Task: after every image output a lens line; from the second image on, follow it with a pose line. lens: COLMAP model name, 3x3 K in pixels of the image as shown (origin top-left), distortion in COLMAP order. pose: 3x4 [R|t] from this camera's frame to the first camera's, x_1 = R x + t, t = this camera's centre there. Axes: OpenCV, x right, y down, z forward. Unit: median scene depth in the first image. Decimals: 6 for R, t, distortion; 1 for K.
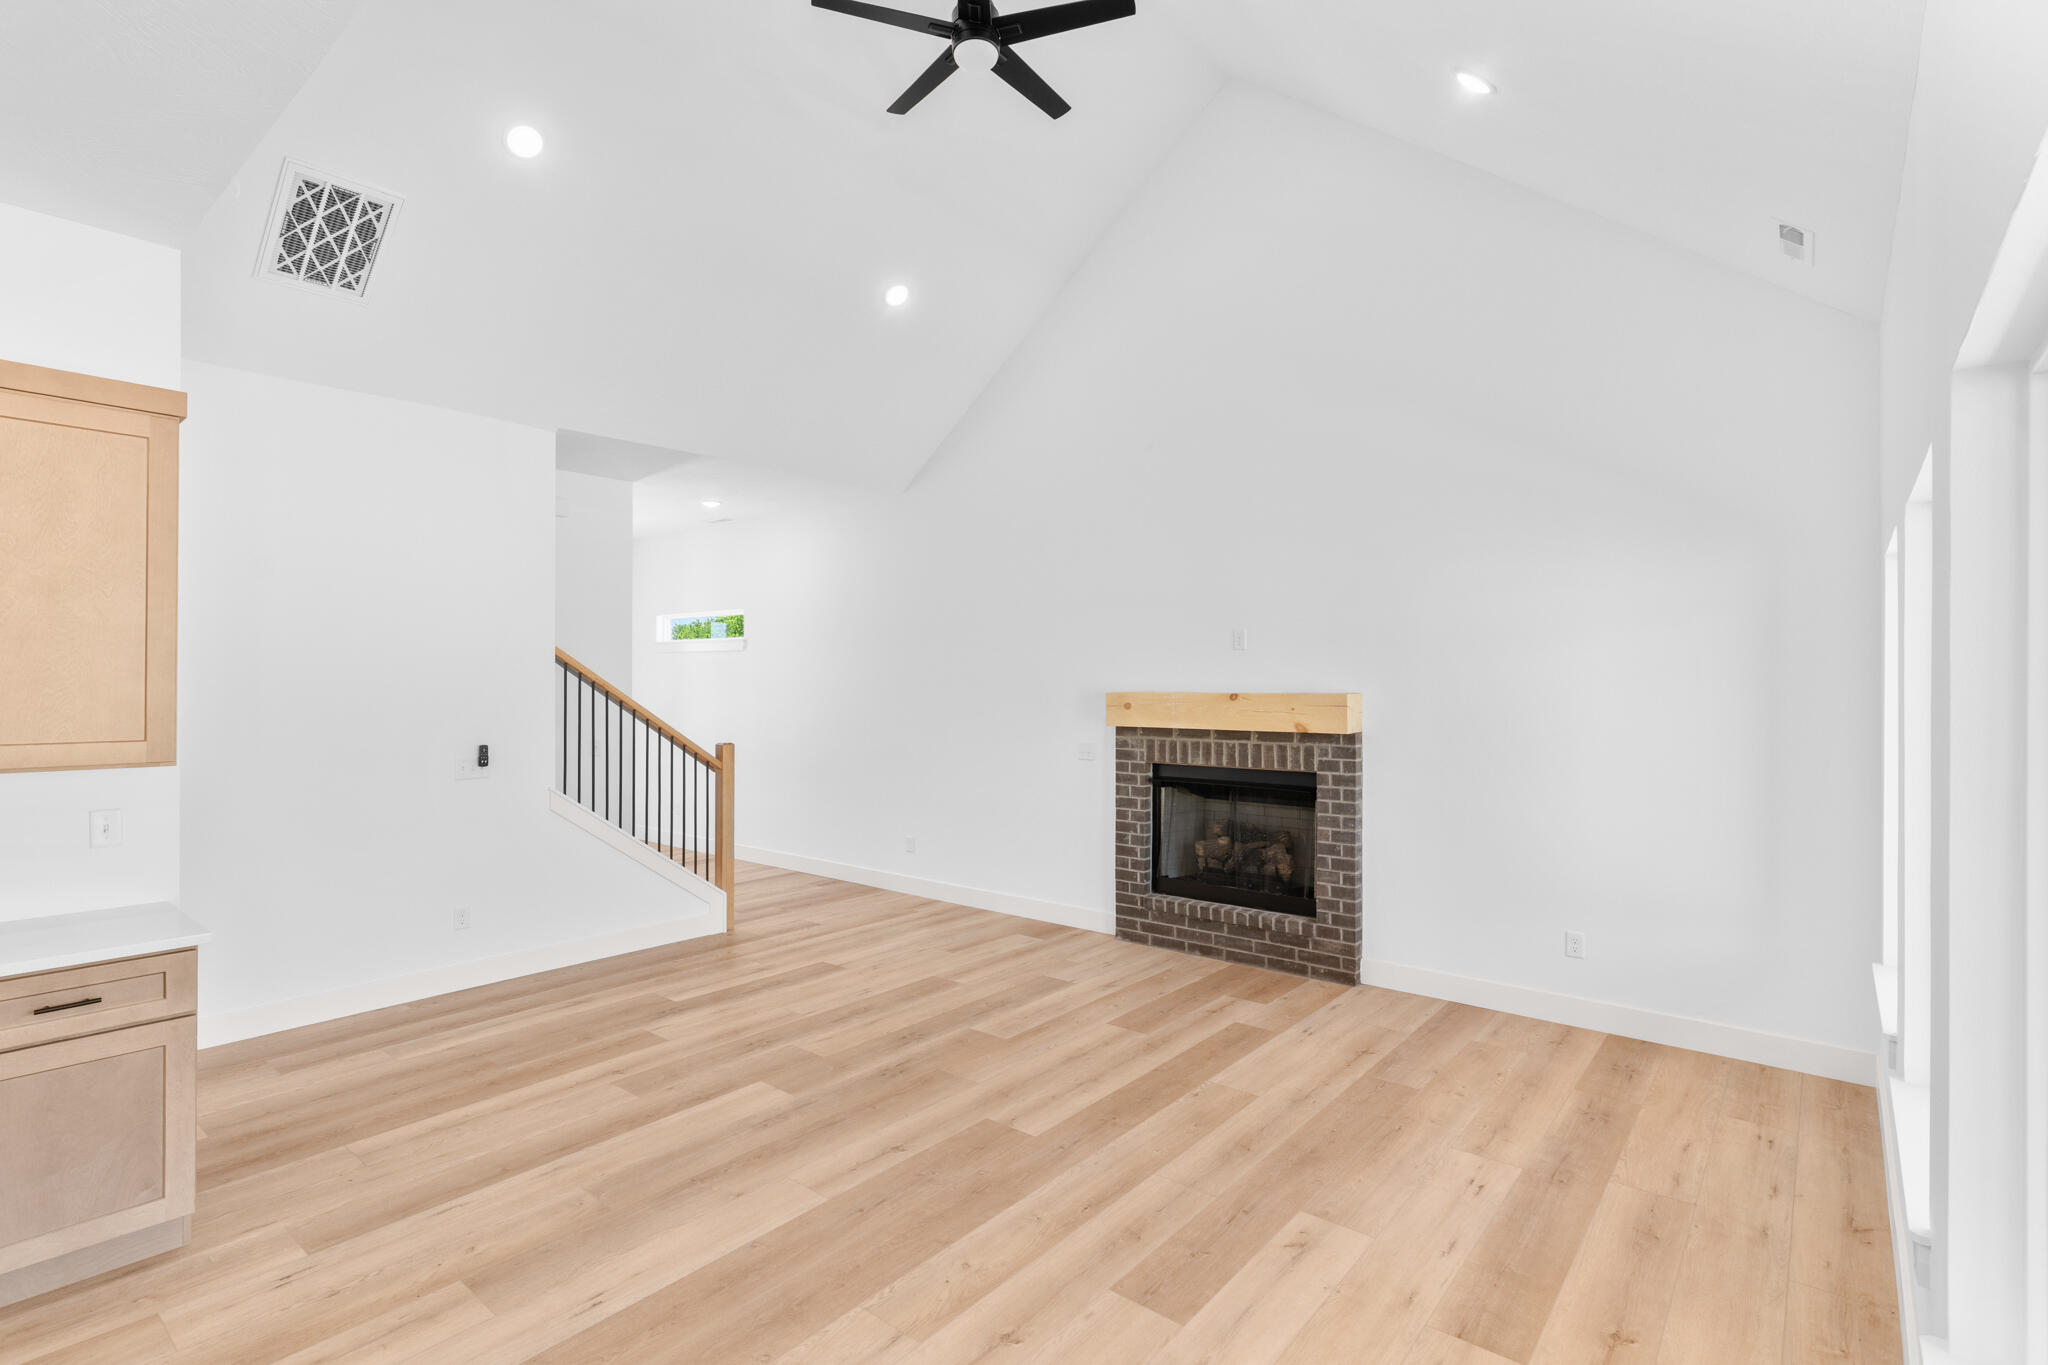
lens RADIAL K [[980.1, 0, 1012.8], [0, 980.1, 681.9], [0, 0, 1]] dist [0.003187, 0.000810]
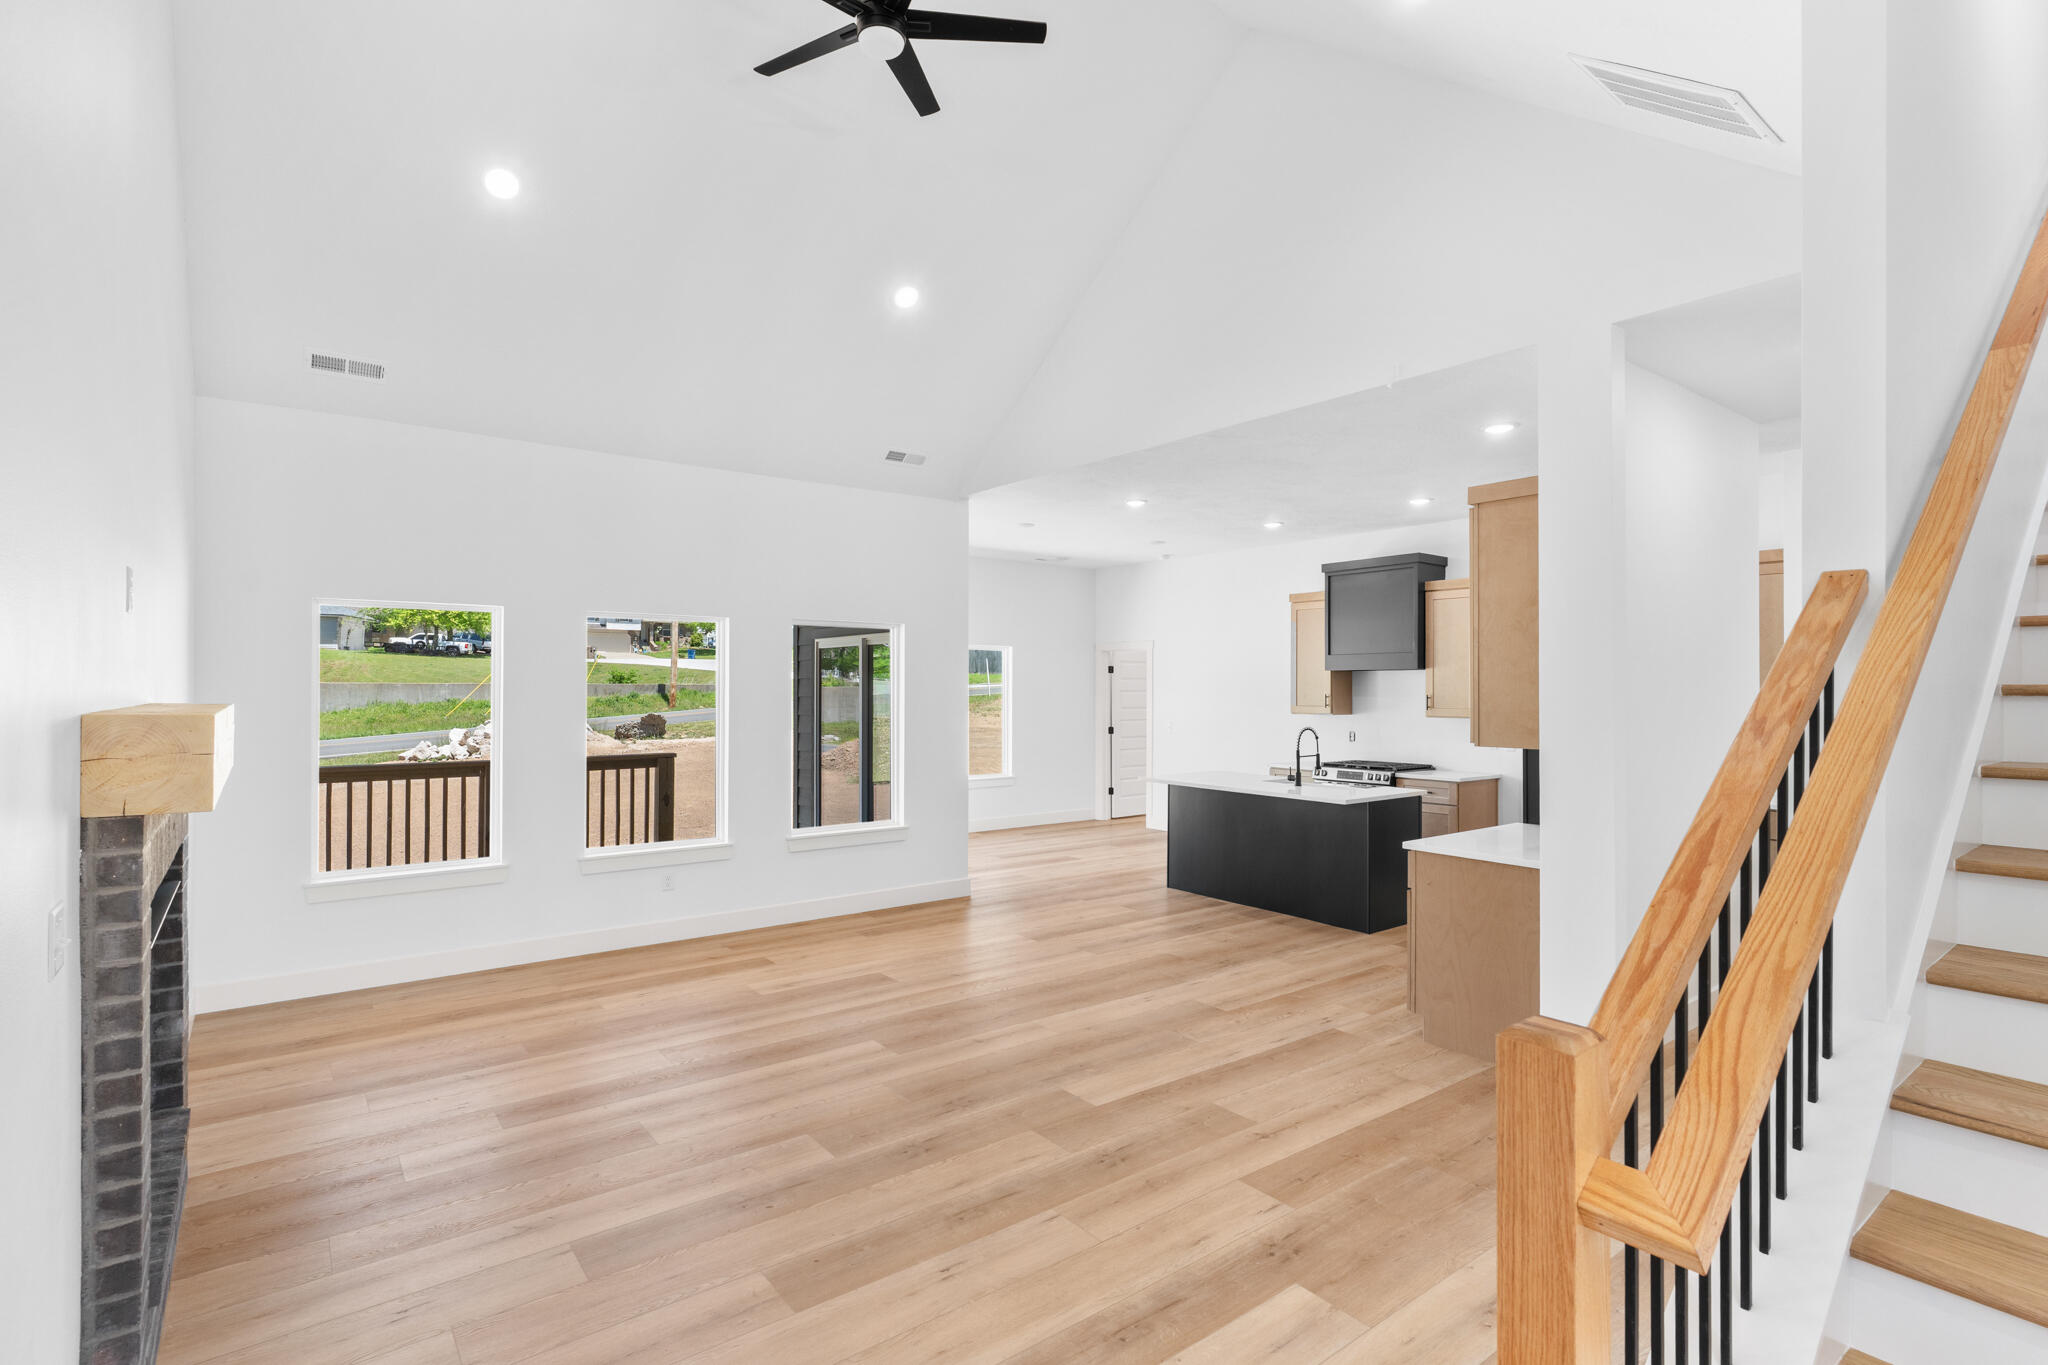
lens RADIAL K [[980.1, 0, 1021.8], [0, 980.1, 689.4], [0, 0, 1]] dist [0.003187, 0.000810]
pose [[-0.977451, -0.002880, 0.211145, -0.319025], [-0.002845, 0.999996, 0.000470, 0.001364], [-0.211145, -0.000141, -0.977455, 1.609359]]
